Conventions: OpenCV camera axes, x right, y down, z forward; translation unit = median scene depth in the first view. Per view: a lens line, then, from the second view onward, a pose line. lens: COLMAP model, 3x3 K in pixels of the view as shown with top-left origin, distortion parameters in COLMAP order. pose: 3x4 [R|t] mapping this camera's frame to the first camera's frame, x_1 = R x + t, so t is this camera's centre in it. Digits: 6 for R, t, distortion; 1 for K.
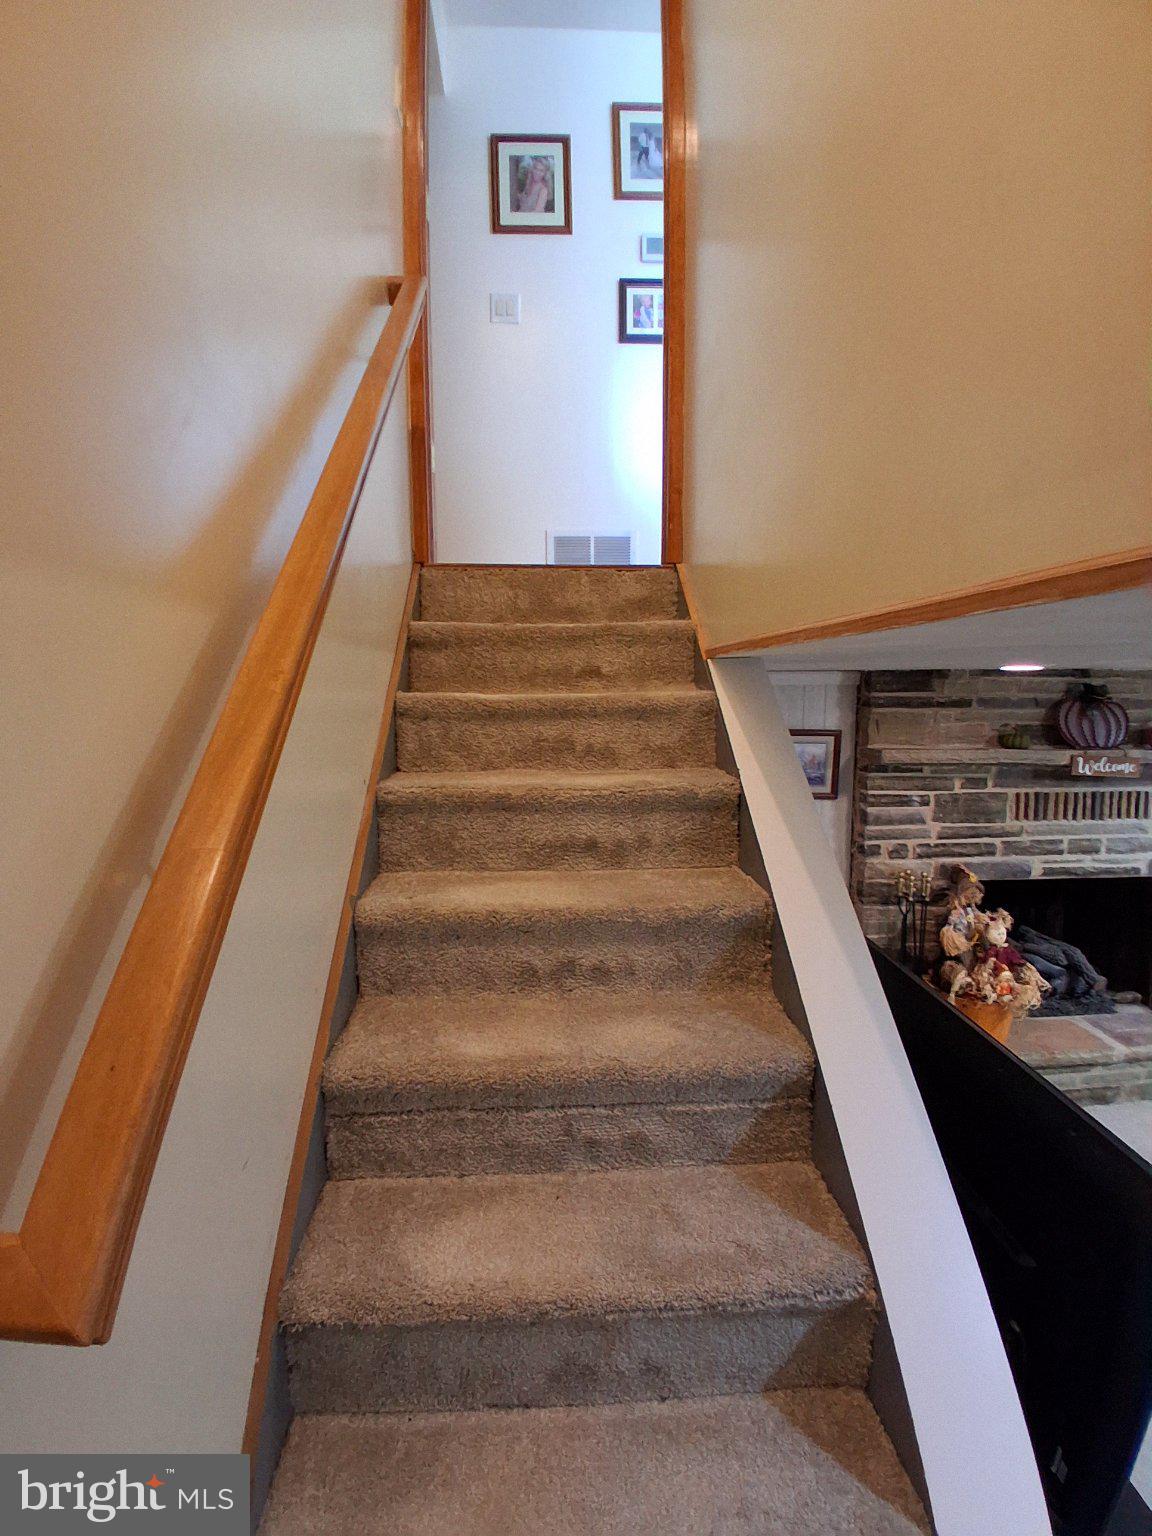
lens RADIAL K [[769.6, 0, 567.3], [0, 769.6, 778.1], [0, 0, 1]] dist [0.001418, -0.044768]
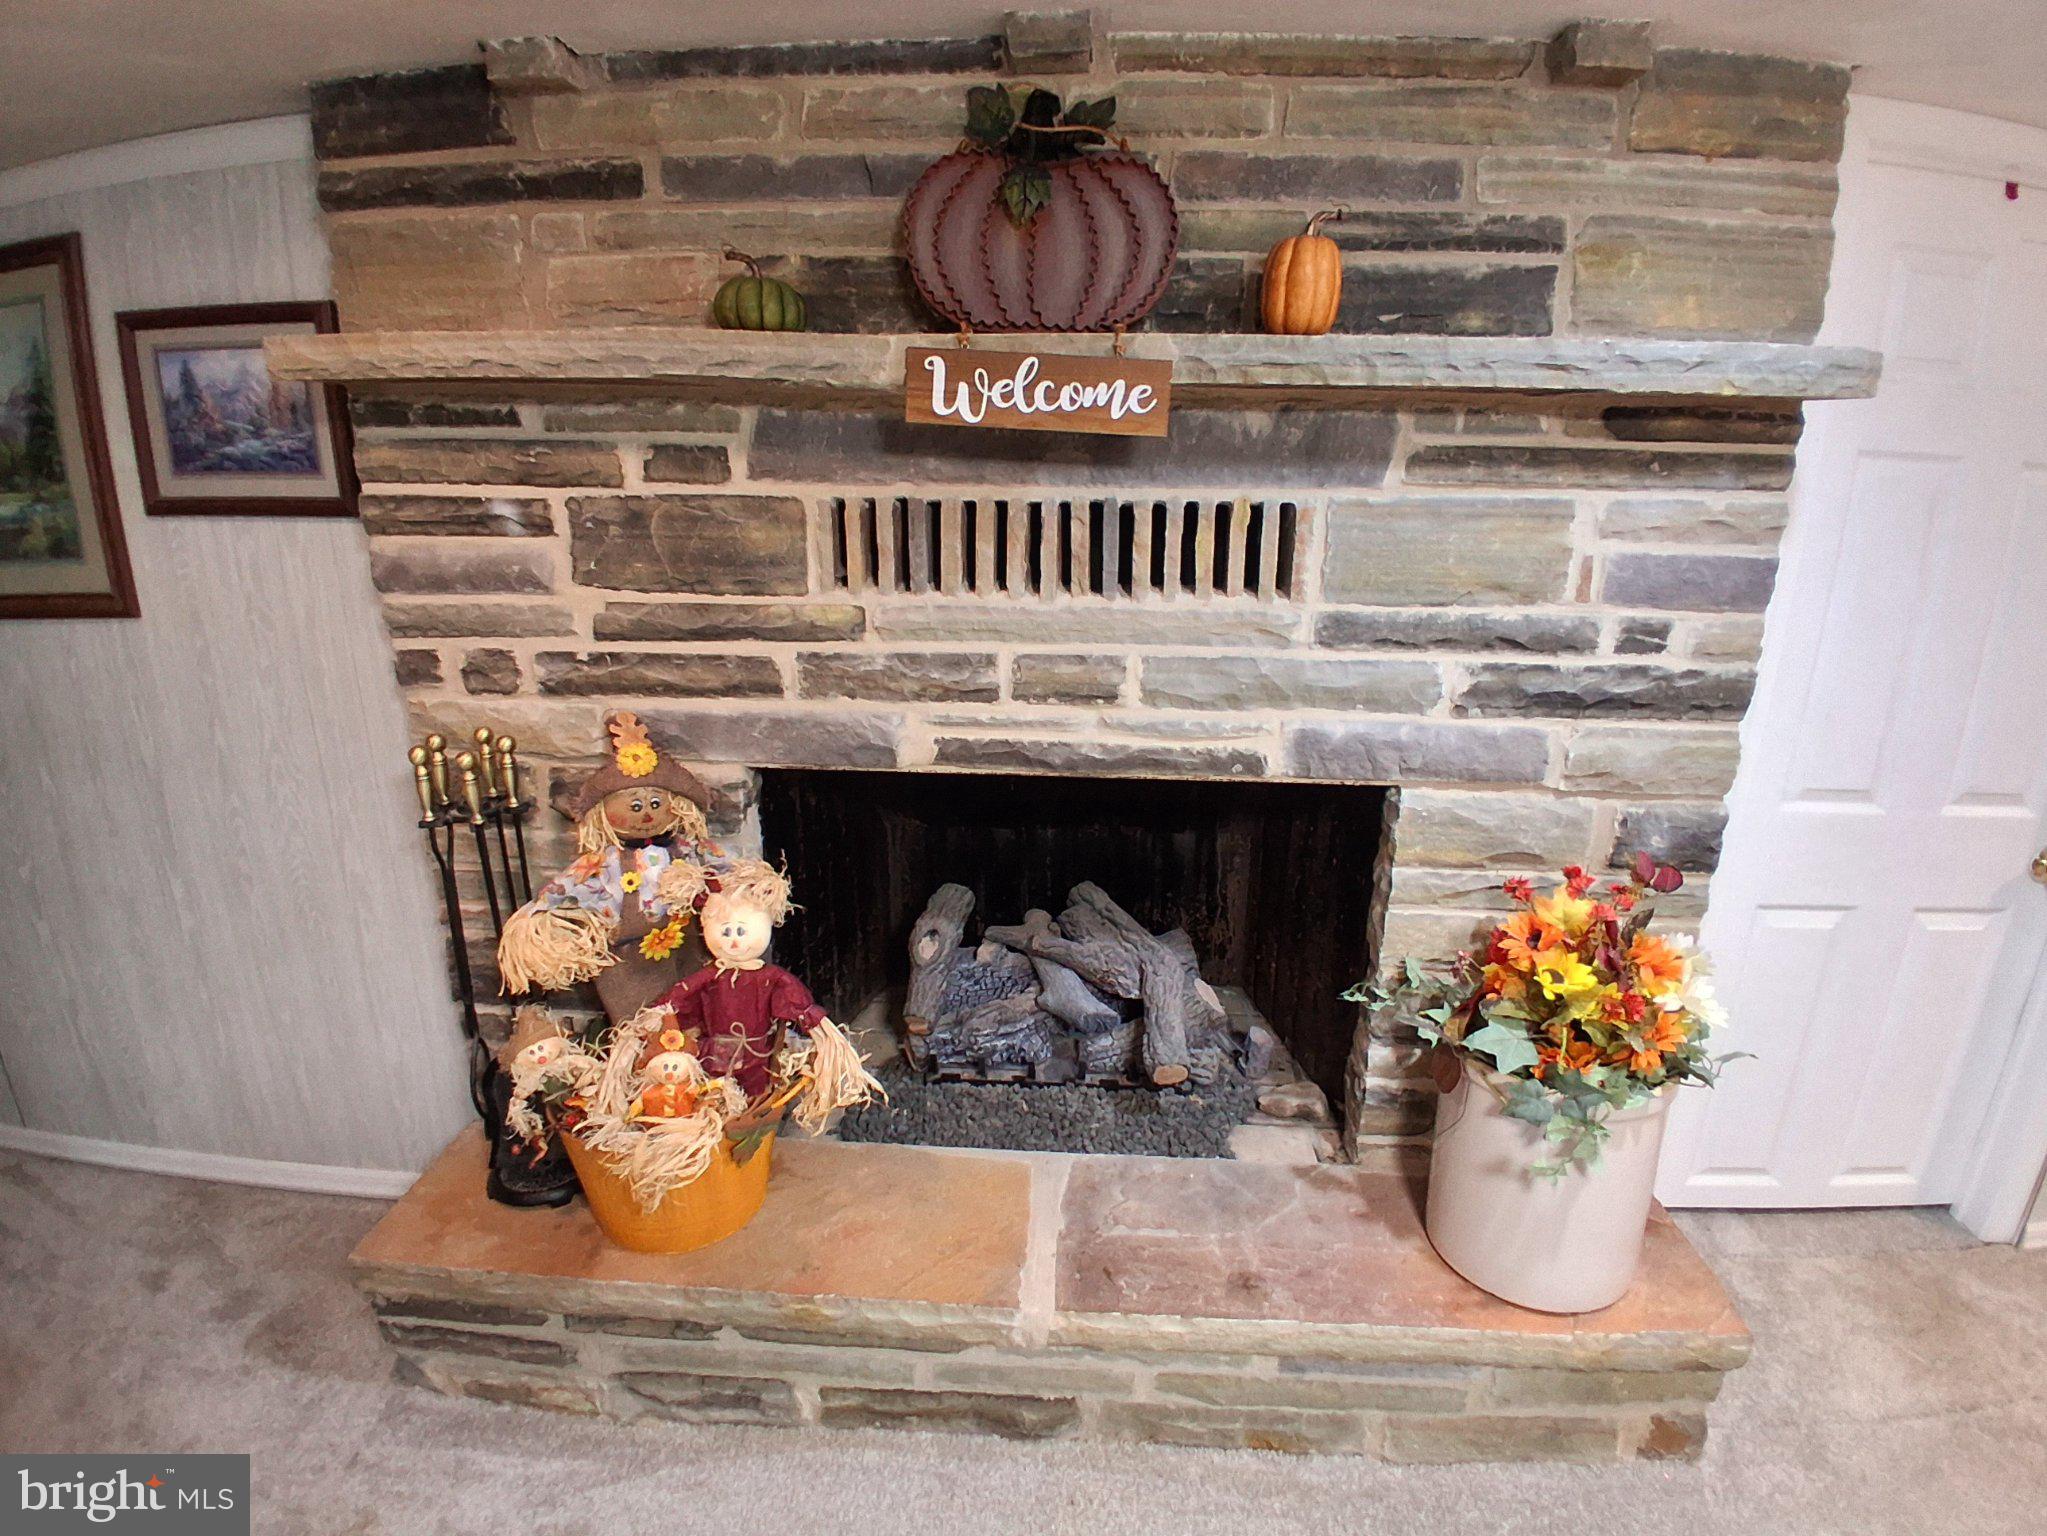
lens RADIAL K [[1025.6, 0, 1017.8], [0, 1025.6, 777.4], [0, 0, 1]] dist [0.001418, -0.044768]
pose [[0.993352, 0.045189, -0.105872, 0.710050], [-0.023720, 0.980341, 0.195879, 0.046827], [0.112642, -0.192066, 0.974896, 0.578408]]
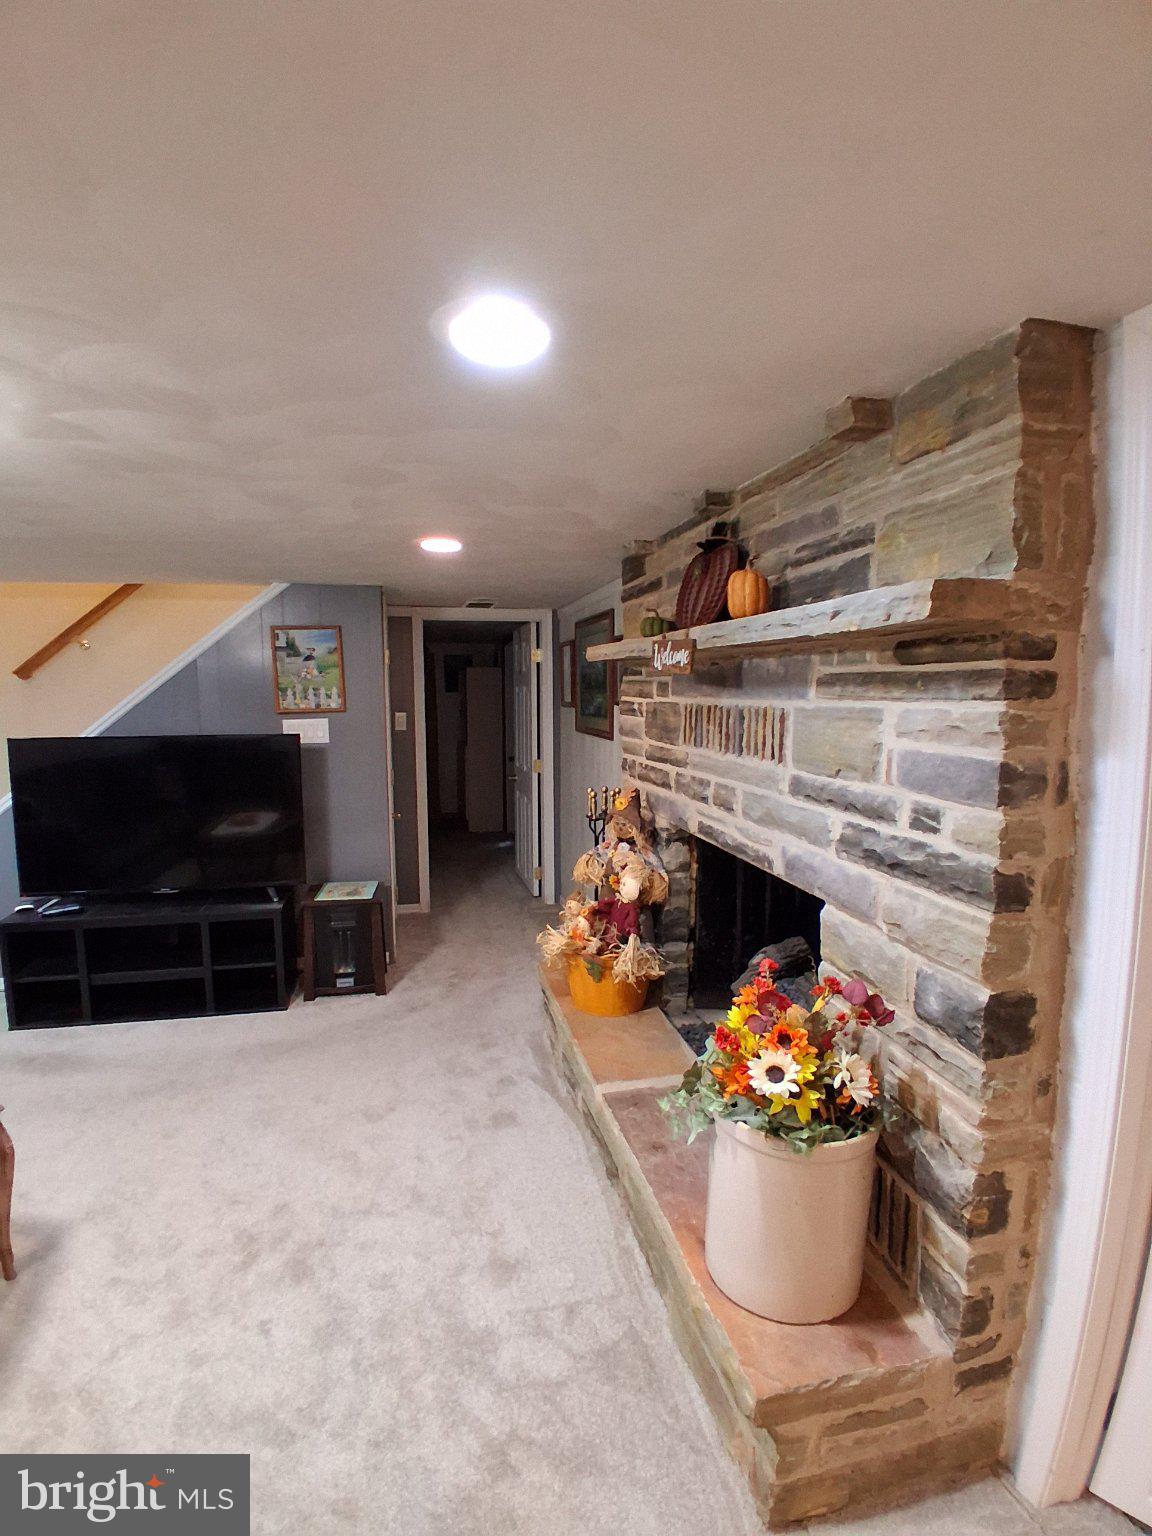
lens RADIAL K [[769.6, 0, 567.6], [0, 769.6, 774.1], [0, 0, 1]] dist [0.001418, -0.044768]
pose [[0.160593, 0.112332, -0.980608, 1.258259], [-0.108564, 0.989485, 0.095569, 0.027121], [0.981032, 0.091110, 0.171100, 0.780901]]
